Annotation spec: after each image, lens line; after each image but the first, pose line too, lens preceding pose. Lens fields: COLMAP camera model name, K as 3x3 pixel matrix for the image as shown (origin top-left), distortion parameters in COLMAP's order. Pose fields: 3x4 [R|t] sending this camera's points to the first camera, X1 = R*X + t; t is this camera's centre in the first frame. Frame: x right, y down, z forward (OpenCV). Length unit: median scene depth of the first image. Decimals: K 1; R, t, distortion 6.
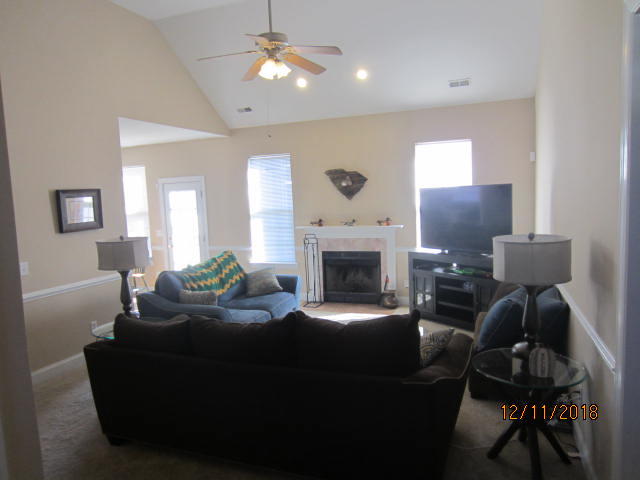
lens RADIAL K [[468.8, 0, 320.0], [0, 468.8, 240.0], [0, 0, 1]] dist [-0.000619, -0.001820]
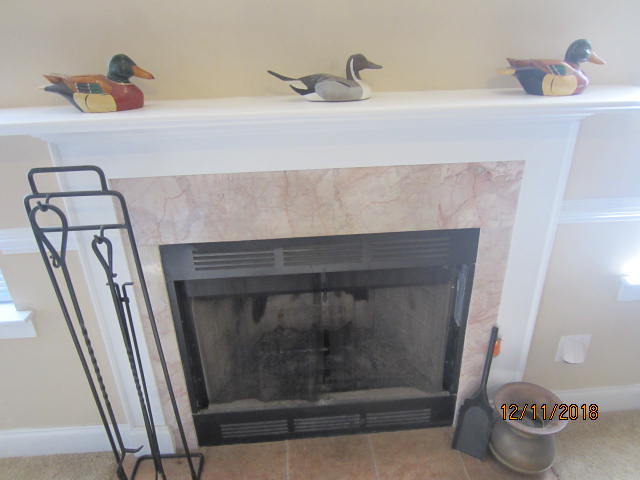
lens RADIAL K [[440.8, 0, 320.0], [0, 440.8, 240.0], [0, 0, 1]] dist [-0.002718, -0.001140]
pose [[0.900567, -0.167786, 0.401032, -0.008063], [0.033366, 0.946470, 0.321062, -0.032360], [-0.433435, -0.275758, 0.857958, 0.847170]]
